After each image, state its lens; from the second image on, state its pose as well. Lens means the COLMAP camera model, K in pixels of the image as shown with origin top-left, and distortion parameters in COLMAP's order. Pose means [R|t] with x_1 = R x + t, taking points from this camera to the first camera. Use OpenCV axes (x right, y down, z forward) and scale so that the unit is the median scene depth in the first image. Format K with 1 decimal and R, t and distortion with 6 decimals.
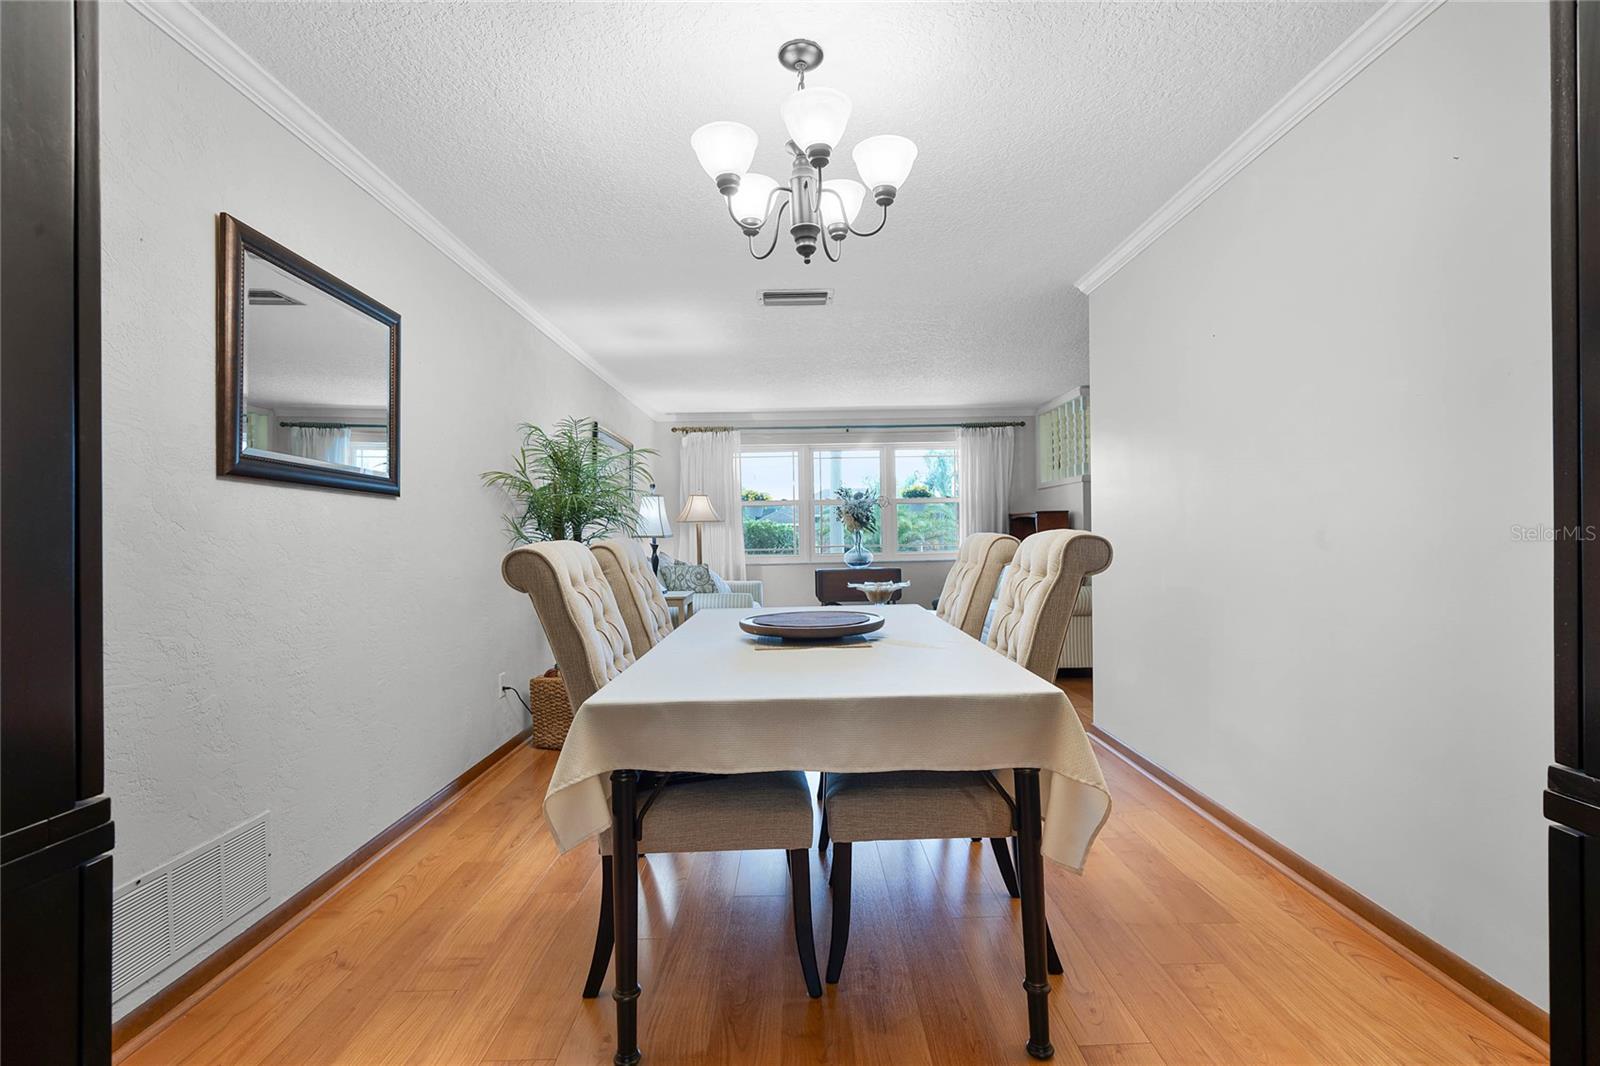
lens RADIAL K [[724.3, 0, 805.7], [0, 724.3, 534.1], [0, 0, 1]] dist [-0.002478, 0.000279]
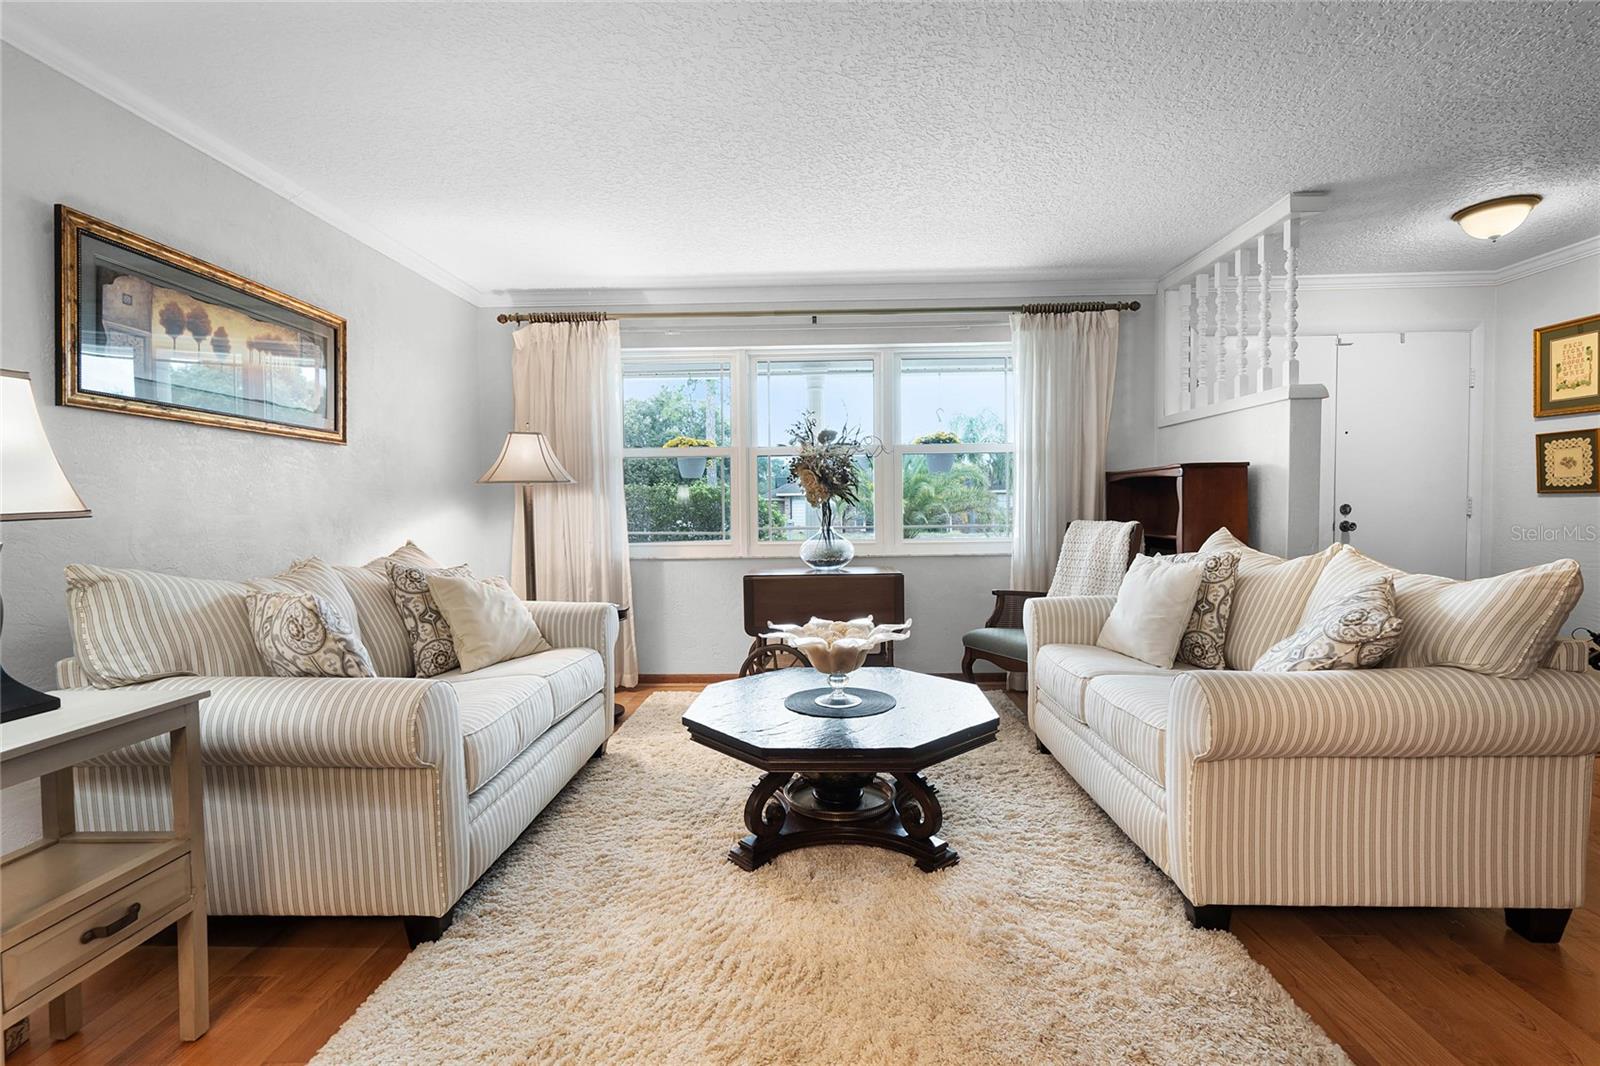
lens RADIAL K [[724.3, 0, 793.9], [0, 724.3, 530.0], [0, 0, 1]] dist [-0.002478, 0.000279]
pose [[0.998988, 0.008591, -0.044141, 0.070410], [-0.007070, 0.999380, 0.034498, -0.001563], [0.044410, -0.034151, 0.998429, 0.445944]]
